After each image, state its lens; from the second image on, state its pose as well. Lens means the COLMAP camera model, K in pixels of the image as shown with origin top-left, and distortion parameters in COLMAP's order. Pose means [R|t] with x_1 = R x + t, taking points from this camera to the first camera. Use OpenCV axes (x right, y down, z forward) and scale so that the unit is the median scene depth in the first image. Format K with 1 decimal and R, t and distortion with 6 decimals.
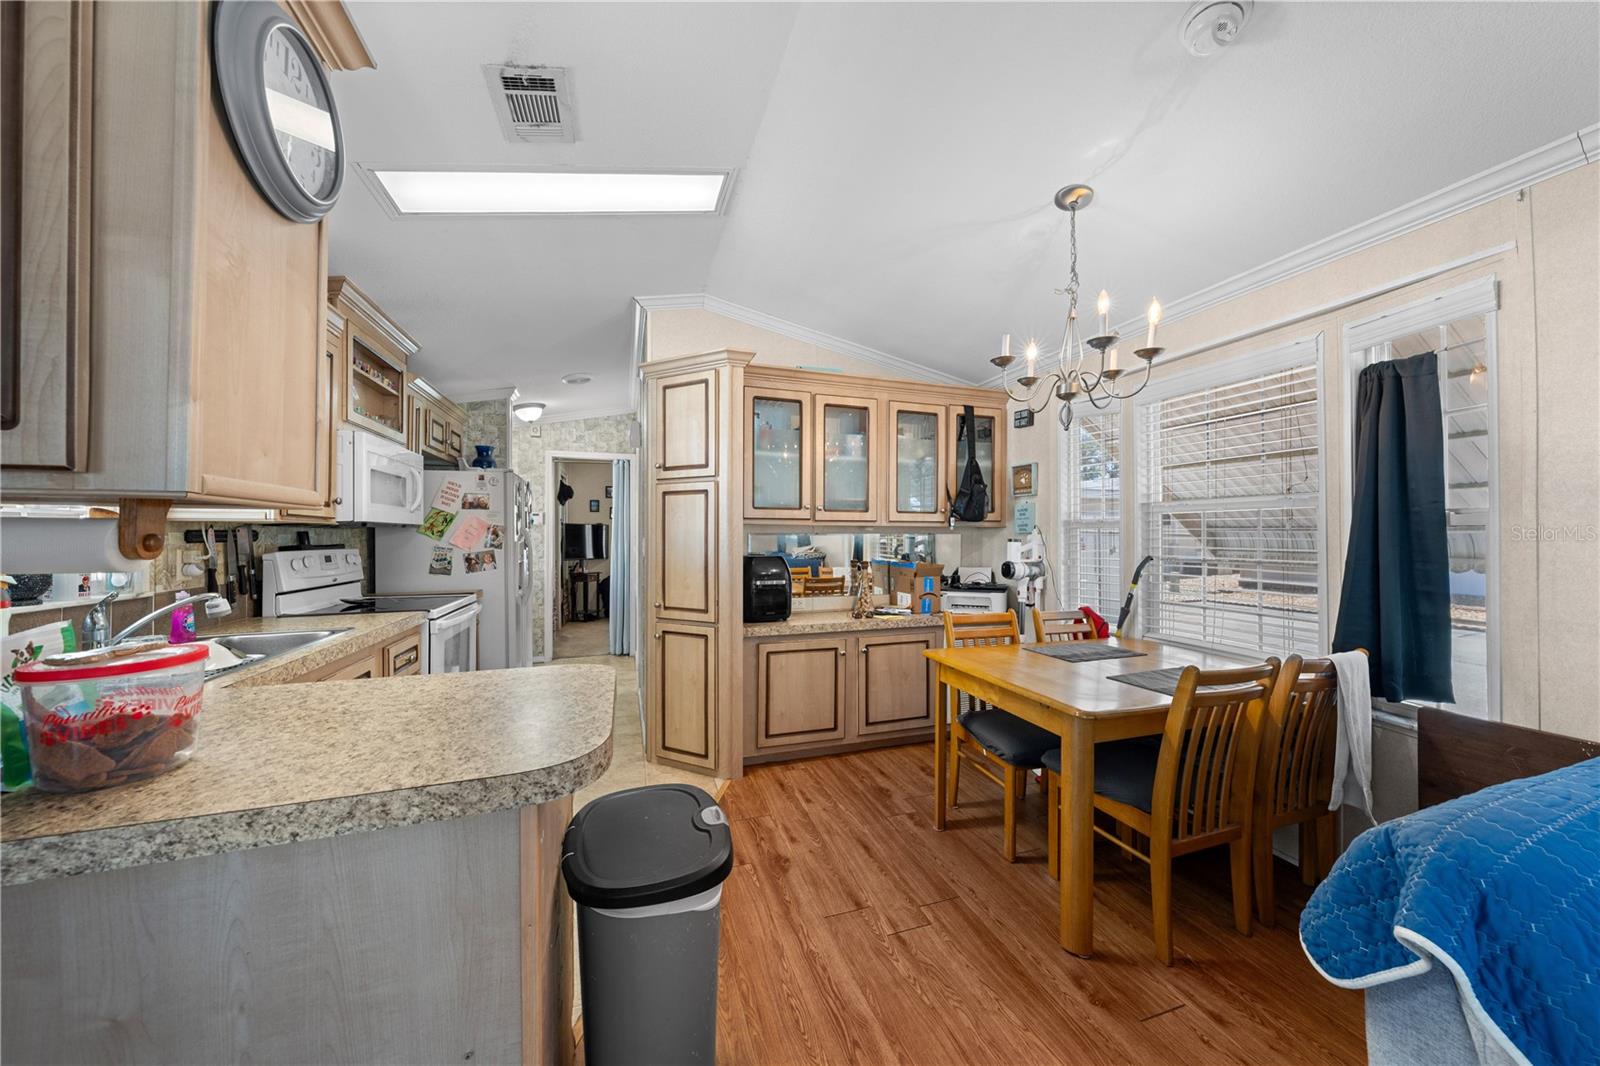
lens RADIAL K [[538.3, 0, 800.3], [0, 538.3, 530.7], [0, 0, 1]] dist [-0.004140, 0.000471]
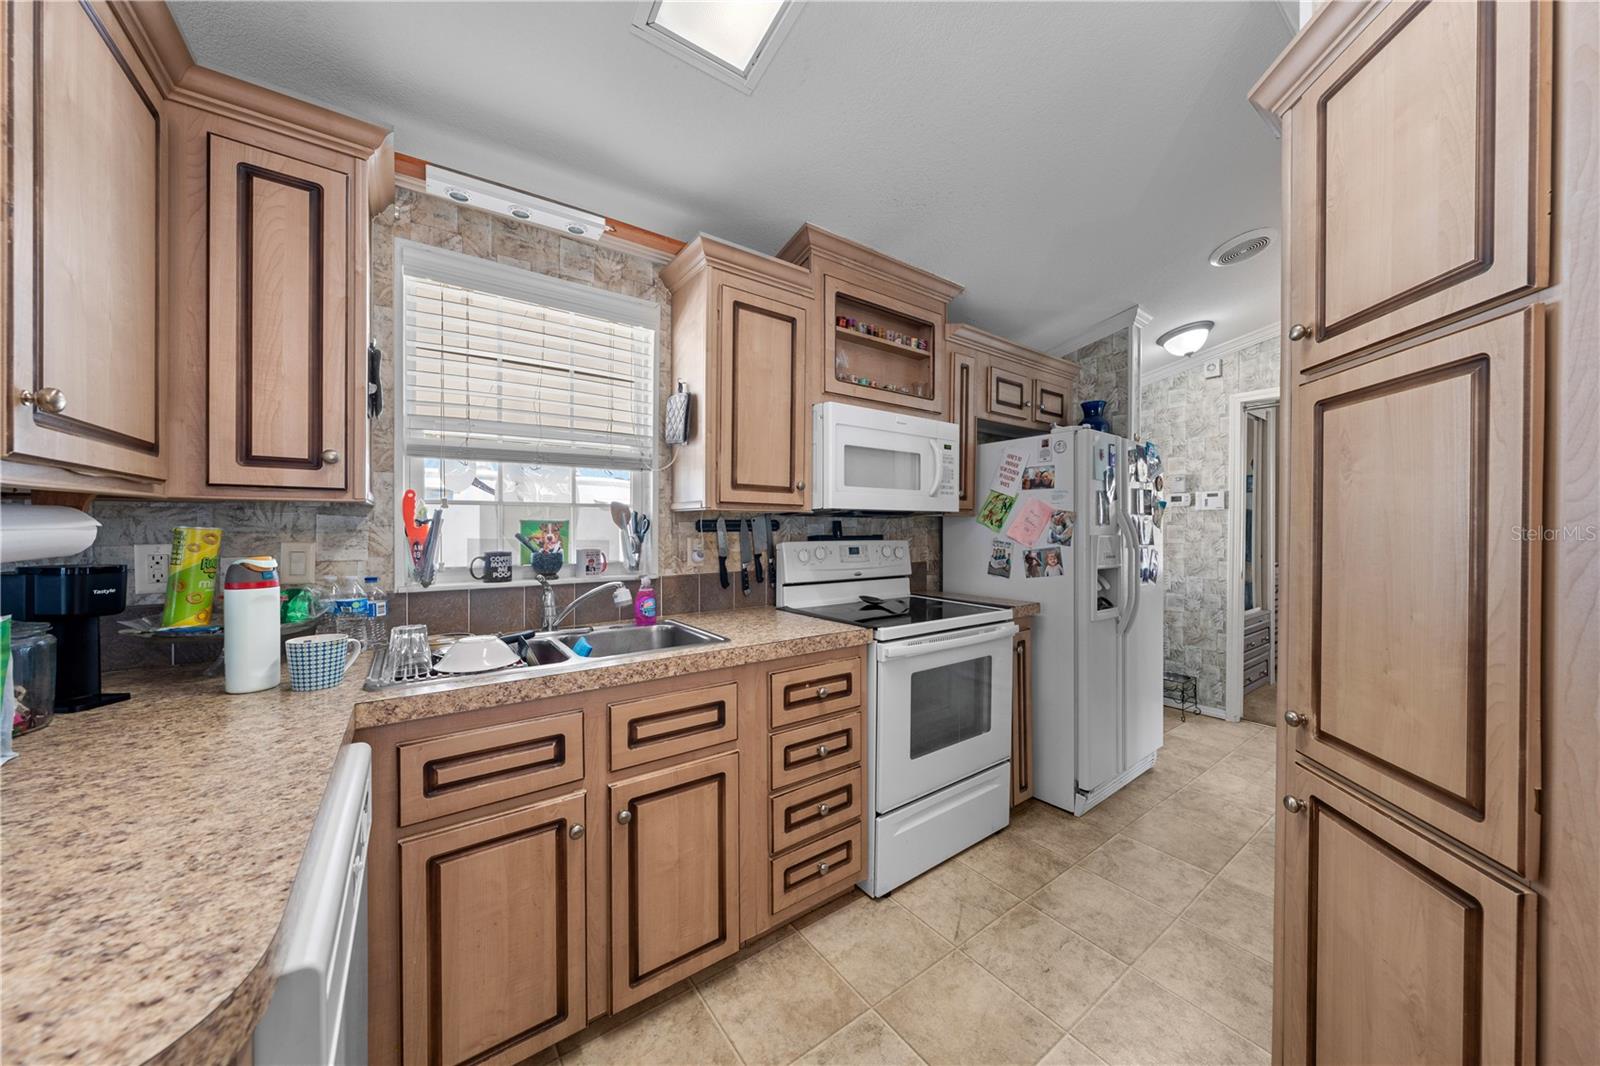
lens RADIAL K [[538.3, 0, 802.4], [0, 538.3, 529.1], [0, 0, 1]] dist [-0.004140, 0.000471]
pose [[0.303998, 0.008180, -0.952637, -0.022153], [0.006156, 0.999925, 0.010551, 0.004445], [0.952653, -0.009072, 0.303925, 0.553634]]
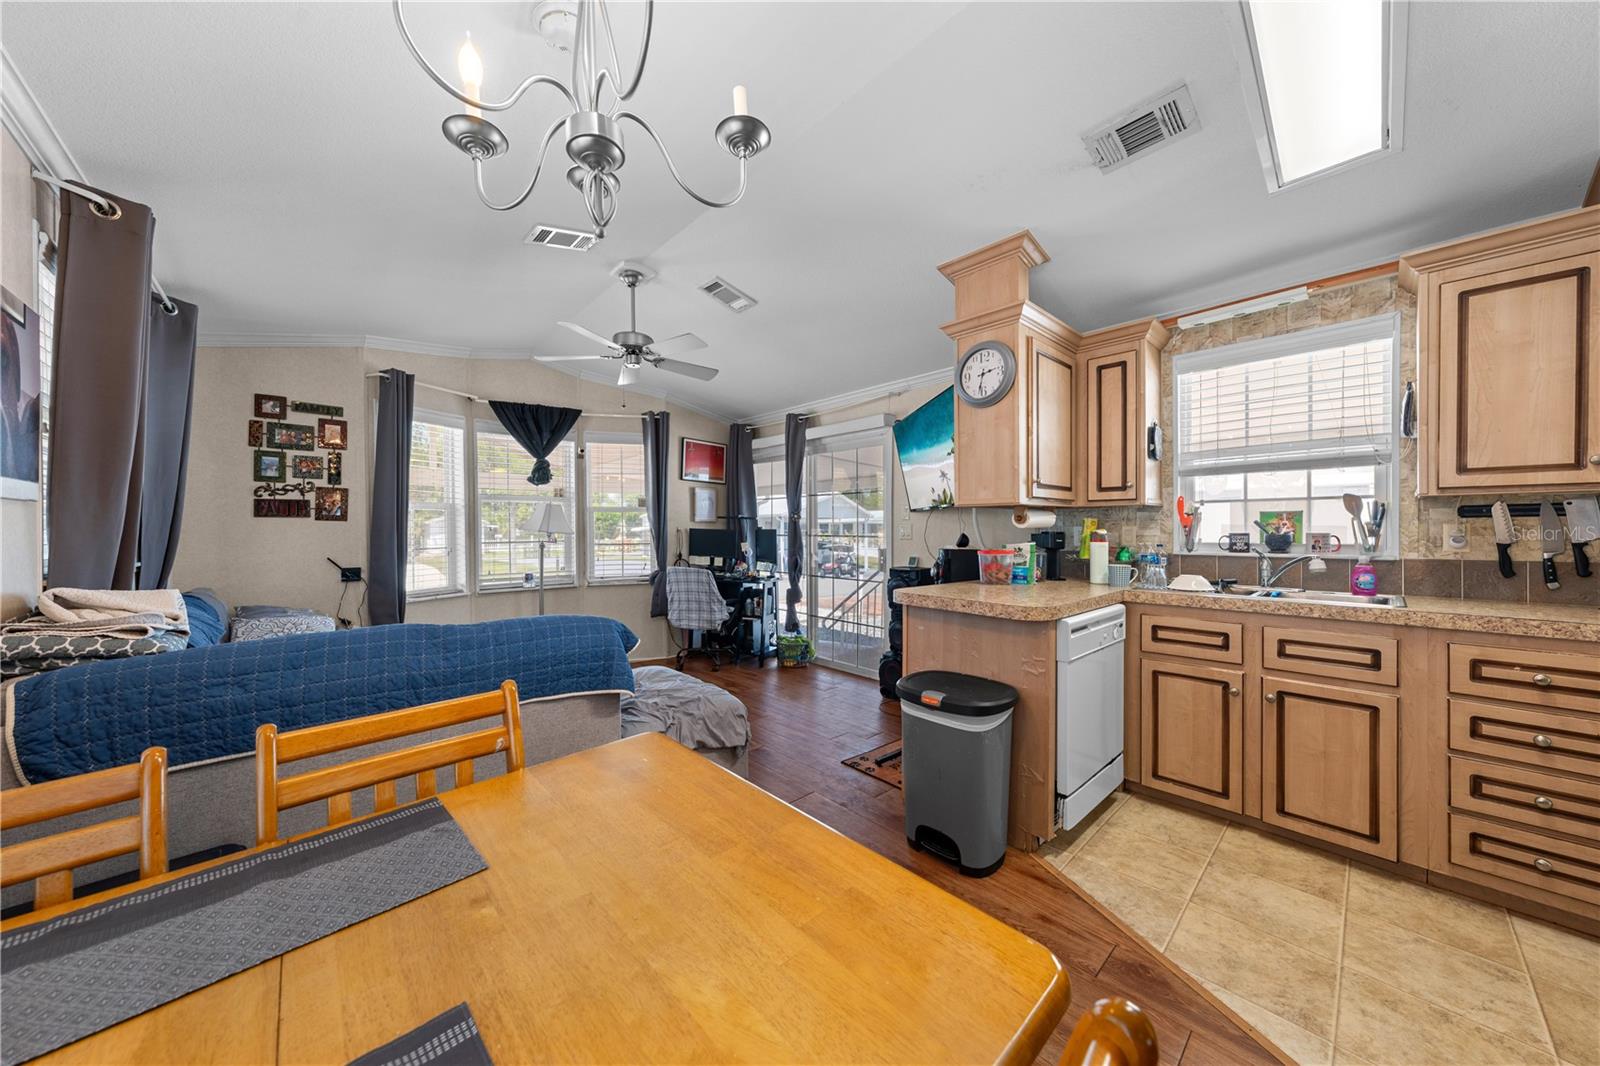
lens RADIAL K [[538.3, 0, 801.0], [0, 538.3, 531.4], [0, 0, 1]] dist [-0.004140, 0.000471]
pose [[-0.910039, 0.006370, -0.414474, 0.335428], [0.009248, 0.999945, -0.004938, 0.028030], [0.414420, -0.008327, -0.910048, 0.913612]]
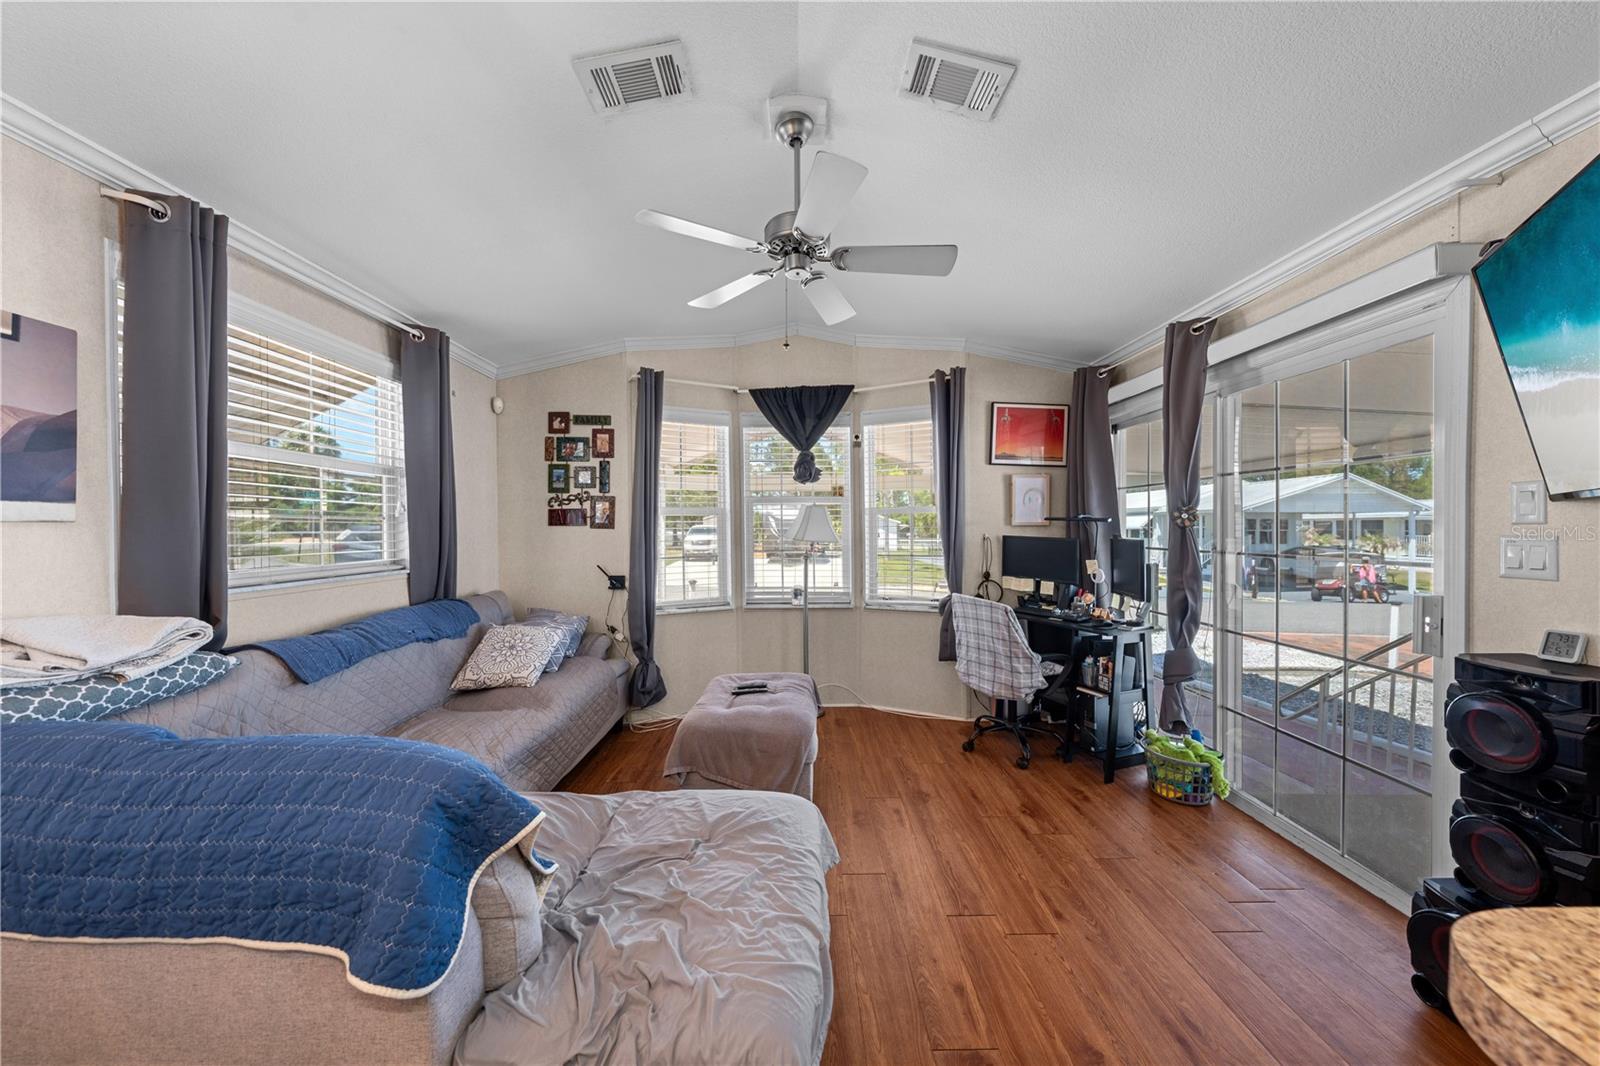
lens RADIAL K [[538.3, 0, 803.7], [0, 538.3, 532.5], [0, 0, 1]] dist [-0.004140, 0.000471]
pose [[-0.954324, 0.002156, 0.298765, 0.013670], [0.001203, 0.999994, -0.003372, 0.003515], [-0.298770, -0.002858, -0.954321, 0.446403]]
